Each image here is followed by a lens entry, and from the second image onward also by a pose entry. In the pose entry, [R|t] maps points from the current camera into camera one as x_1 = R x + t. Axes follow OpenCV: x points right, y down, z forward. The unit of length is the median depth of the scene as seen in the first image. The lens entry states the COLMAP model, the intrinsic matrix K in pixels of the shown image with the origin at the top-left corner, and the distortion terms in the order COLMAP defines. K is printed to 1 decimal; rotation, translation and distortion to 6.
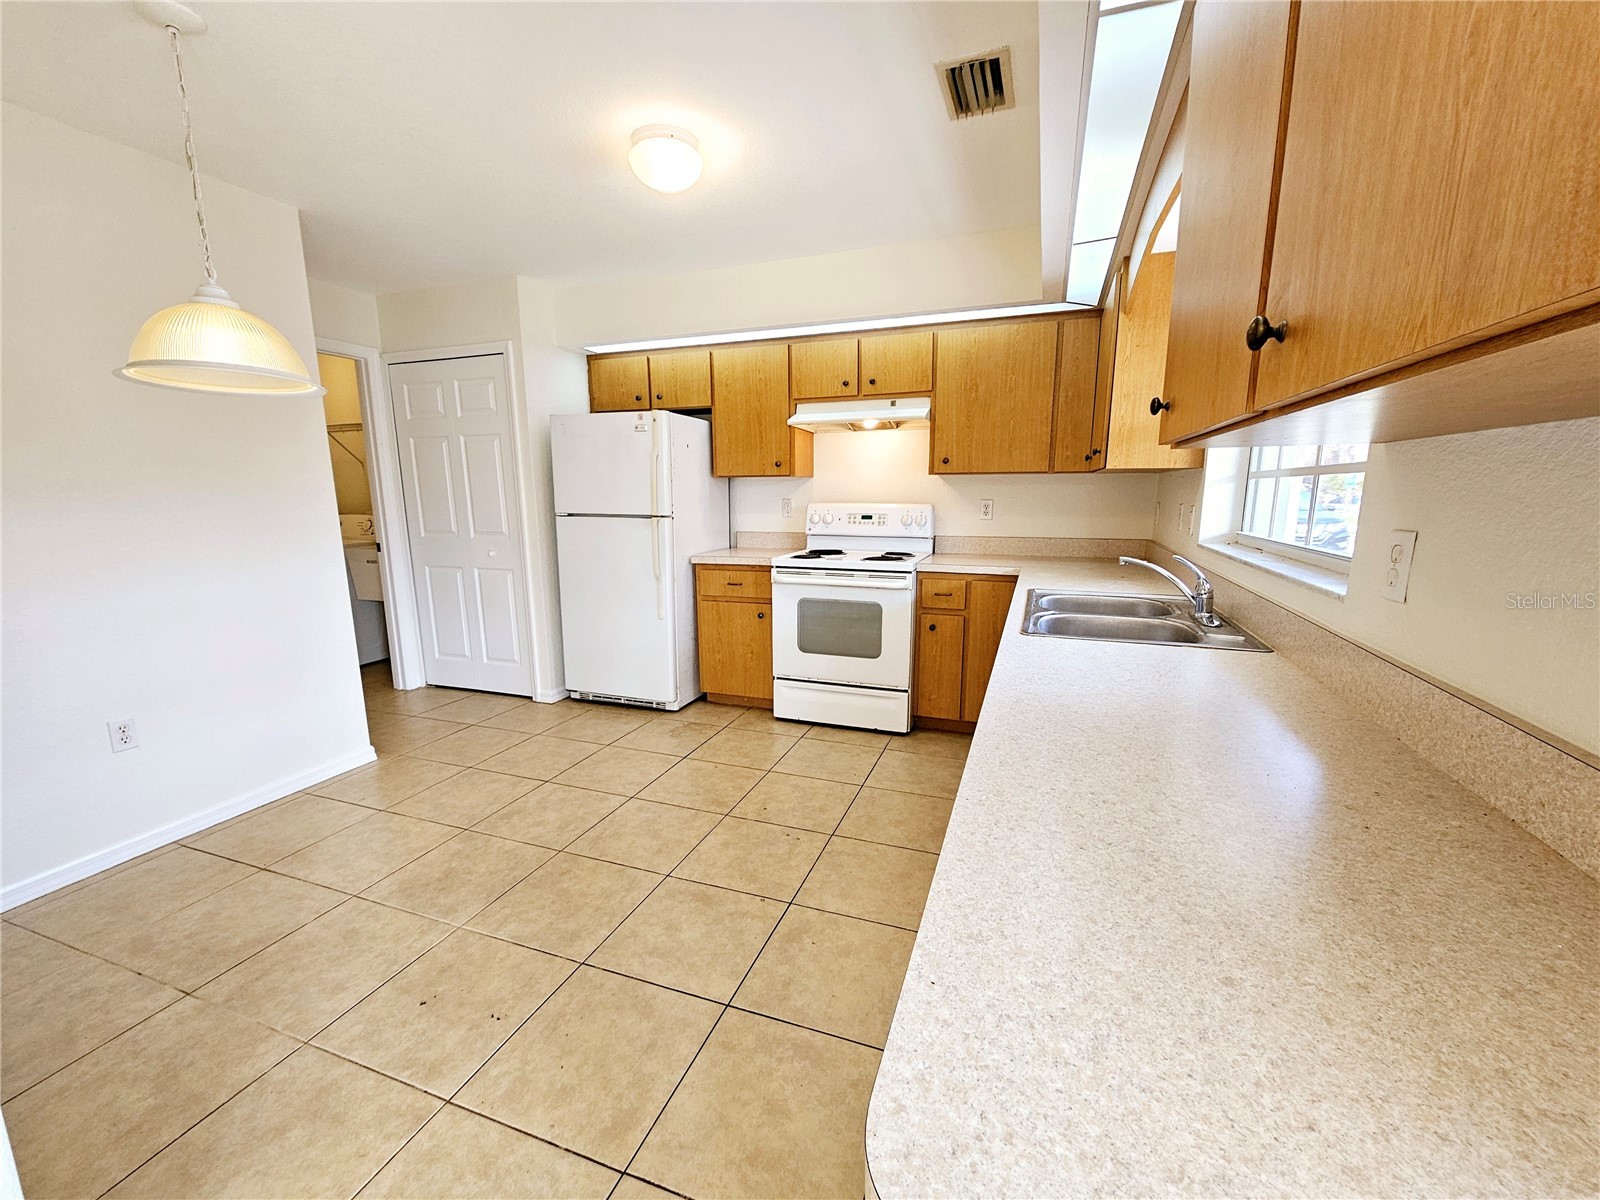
lens RADIAL K [[655.0, 0, 803.4], [0, 655.0, 613.2], [0, 0, 1]] dist [-0.004997, 0.002605]
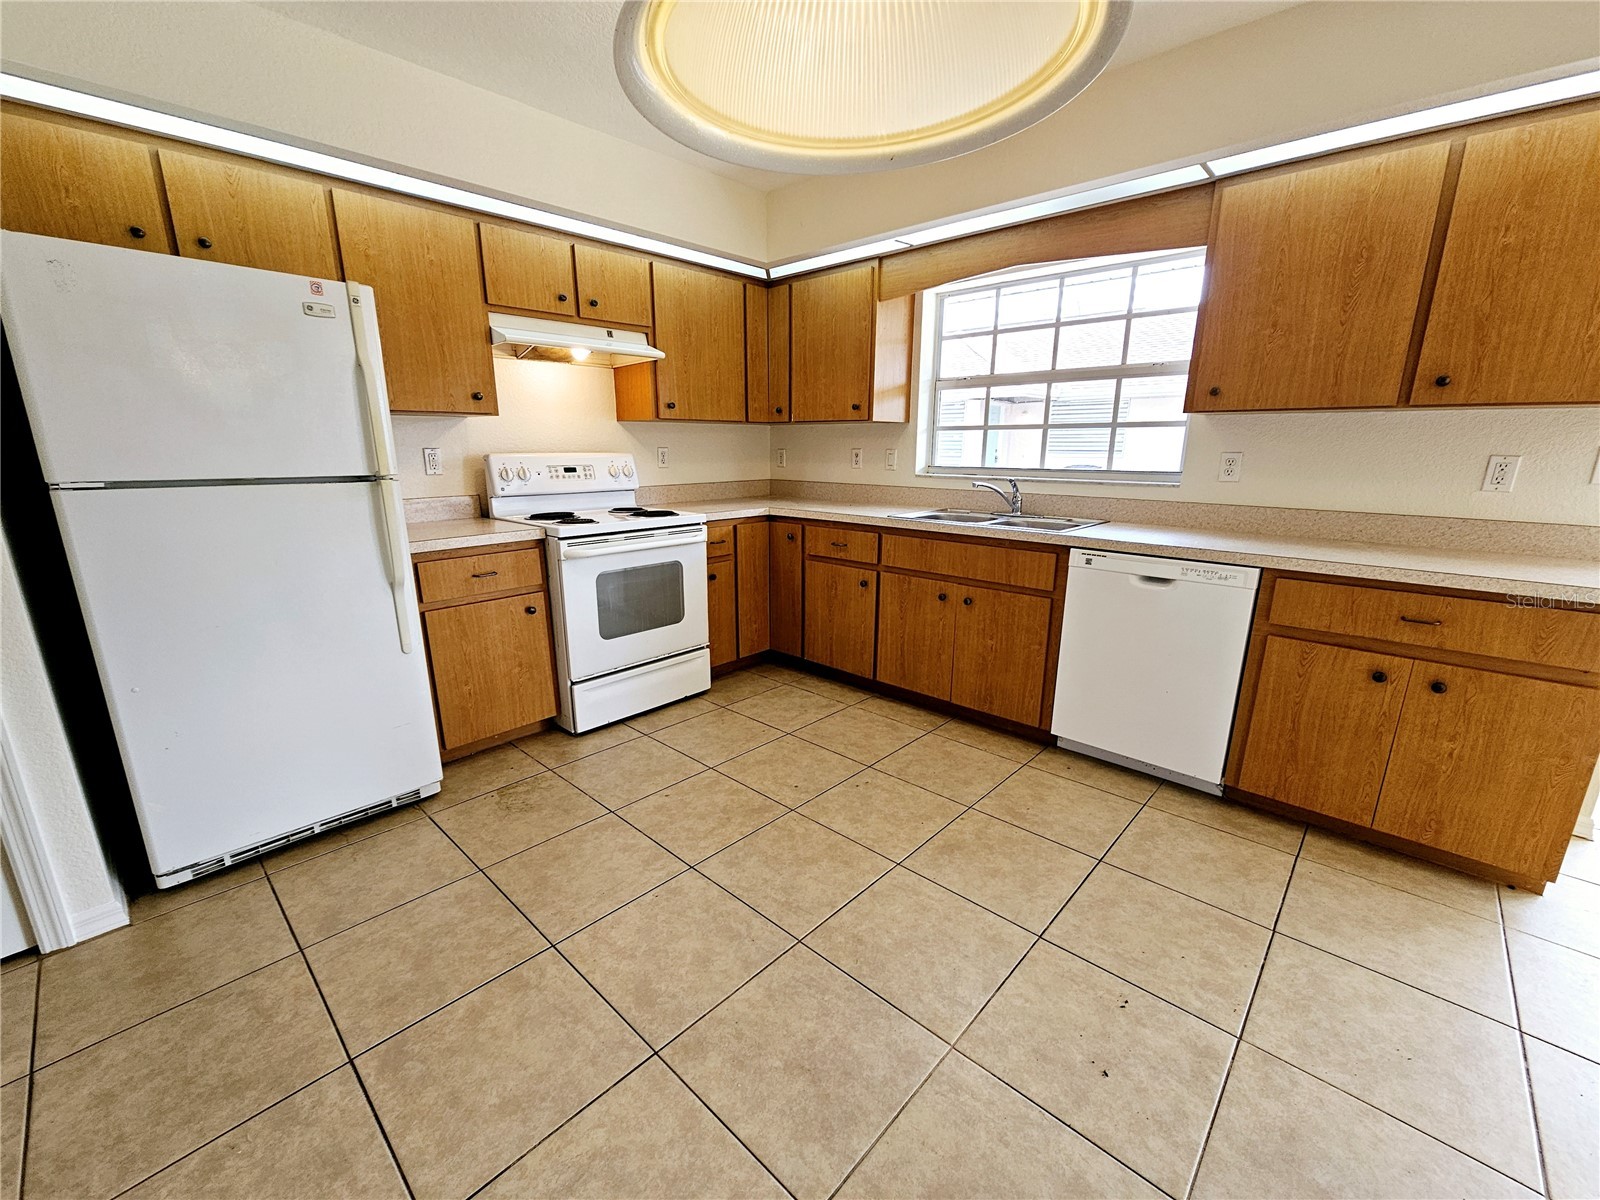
lens RADIAL K [[655.0, 0, 793.4], [0, 655.0, 611.9], [0, 0, 1]] dist [-0.004997, 0.002605]
pose [[0.397588, -0.226003, 0.889295, -0.620390], [0.168787, 0.970667, 0.171221, -0.072477], [-0.901906, 0.082026, 0.424072, 0.450971]]
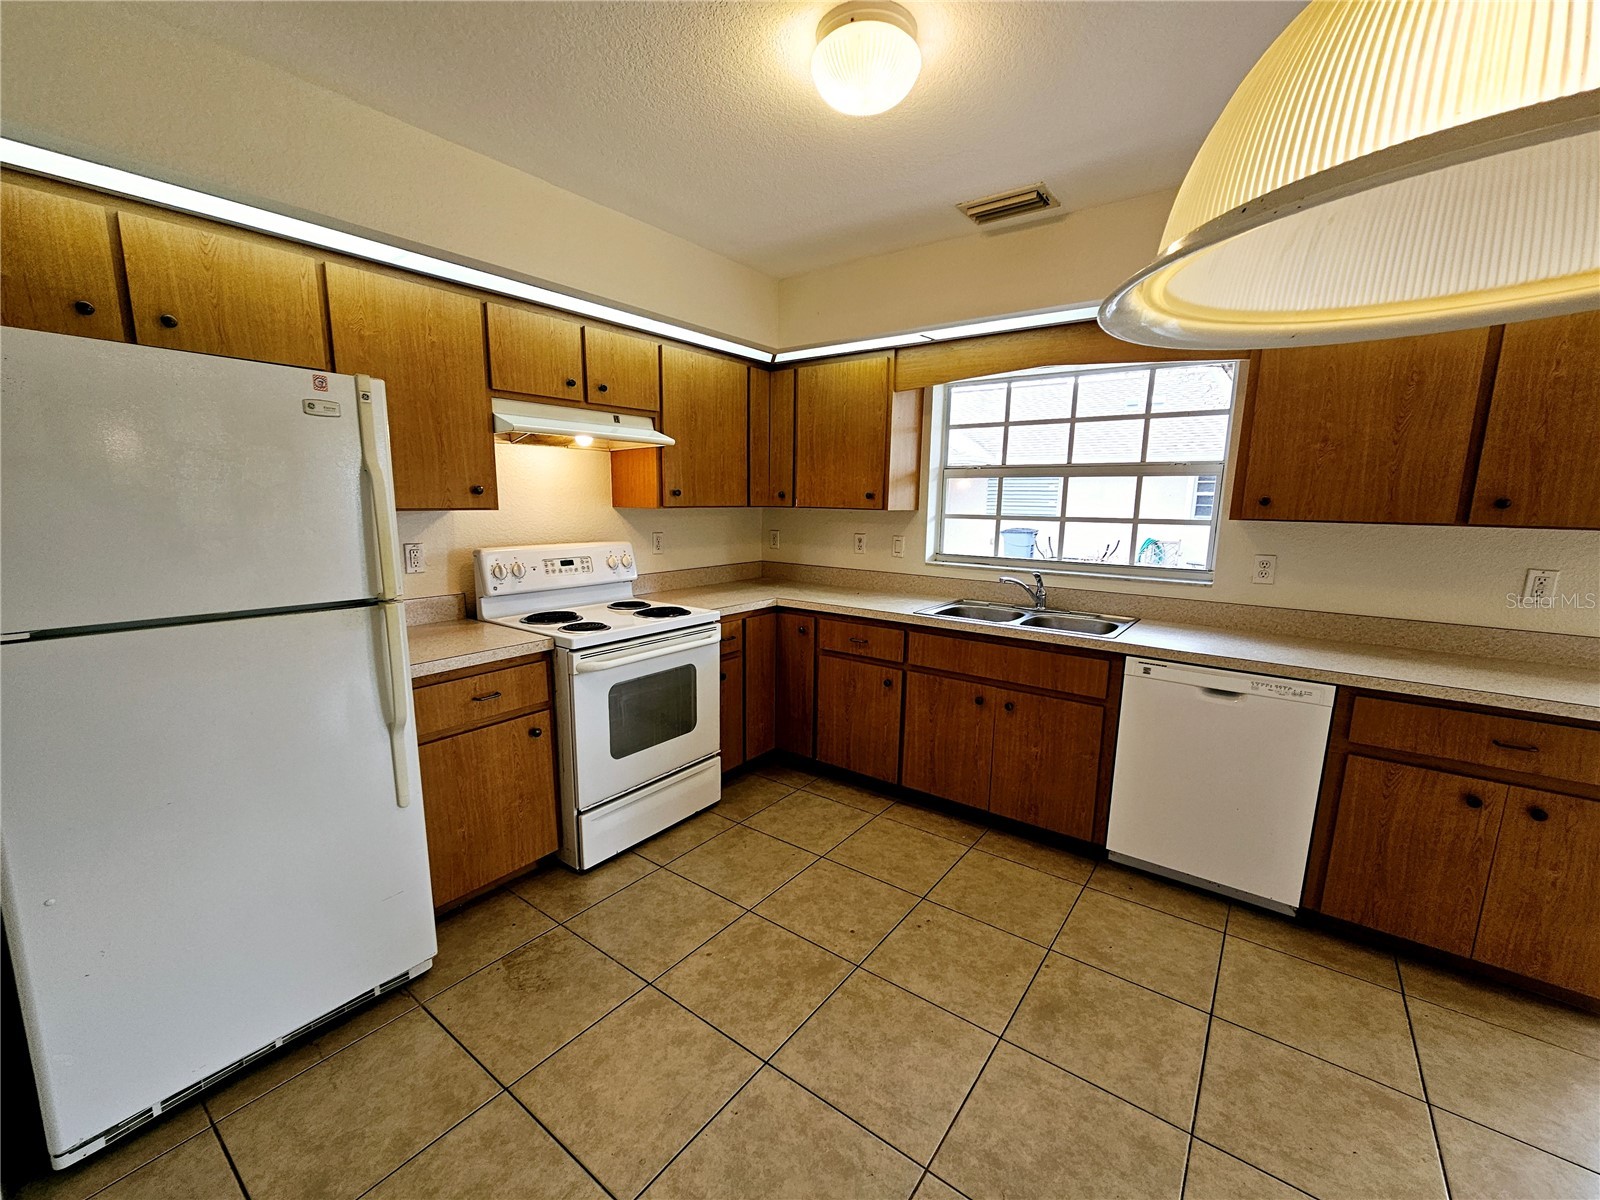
lens RADIAL K [[655.0, 0, 794.6], [0, 655.0, 613.5], [0, 0, 1]] dist [-0.004997, 0.002605]
pose [[0.295819, -0.160465, 0.941670, -0.590582], [0.165152, 0.979536, 0.115036, -0.145728], [-0.940859, 0.121489, 0.316267, 0.578217]]
